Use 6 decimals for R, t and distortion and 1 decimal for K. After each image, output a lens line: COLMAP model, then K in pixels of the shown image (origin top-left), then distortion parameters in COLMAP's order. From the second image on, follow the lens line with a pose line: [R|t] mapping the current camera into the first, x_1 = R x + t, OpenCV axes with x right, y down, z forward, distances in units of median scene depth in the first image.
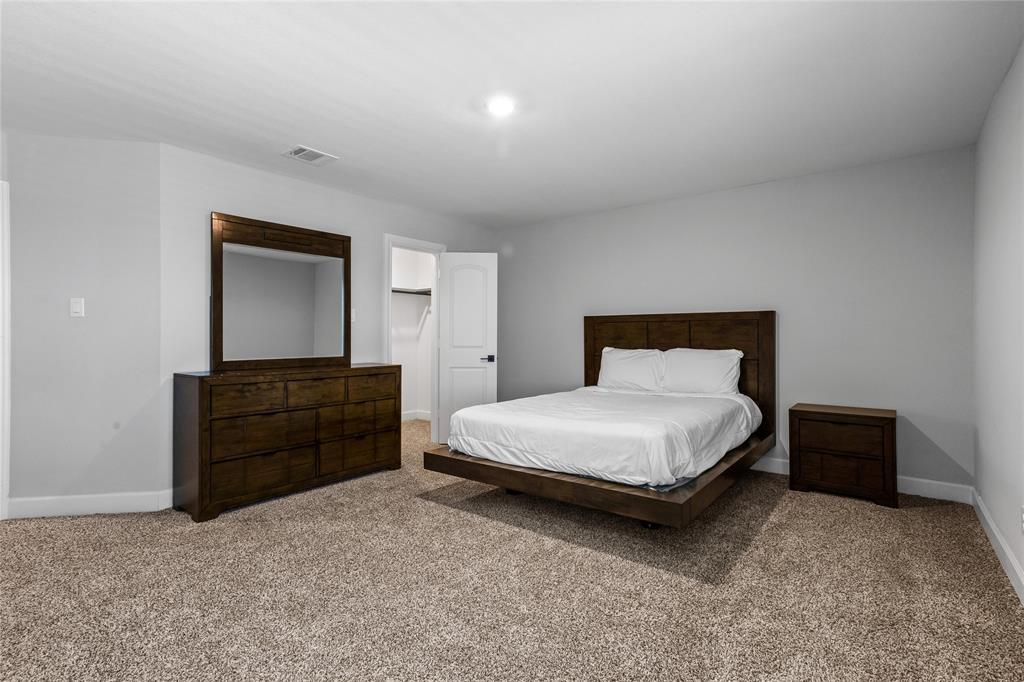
lens RADIAL K [[493.5, 0, 512.0], [0, 493.5, 341.0], [0, 0, 1]] dist [-0.025531, 0.034465]
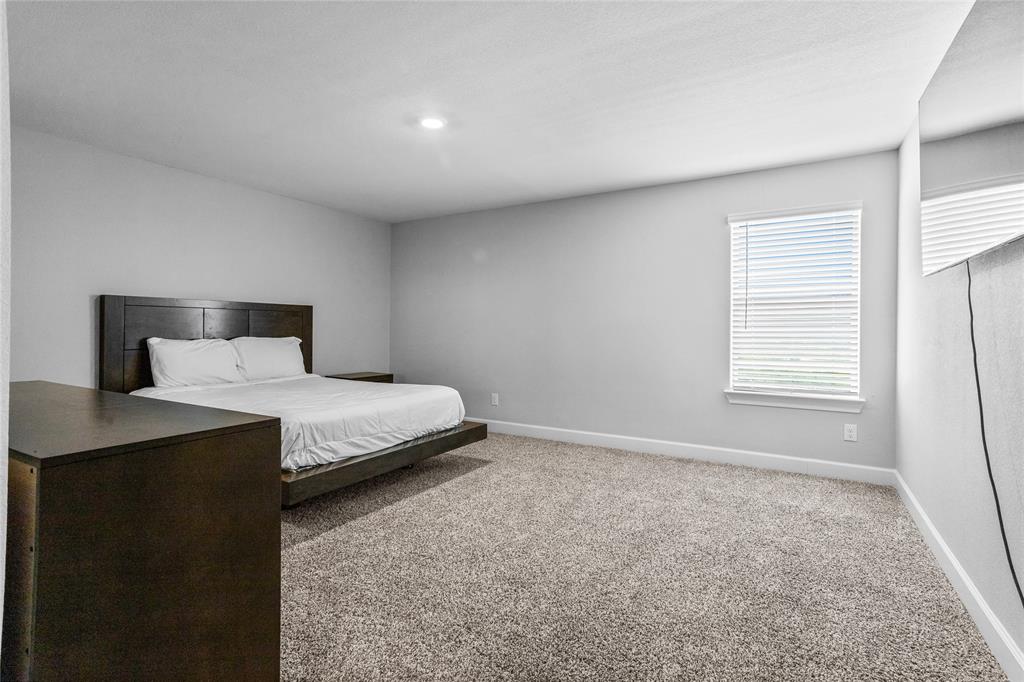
lens RADIAL K [[493.5, 0, 512.0], [0, 493.5, 341.0], [0, 0, 1]] dist [-0.025531, 0.034465]
pose [[-0.133447, -0.020914, 0.990835, -1.040209], [-0.000987, 0.999780, 0.020969, 0.002181], [-0.991055, 0.001820, -0.133438, 0.859121]]
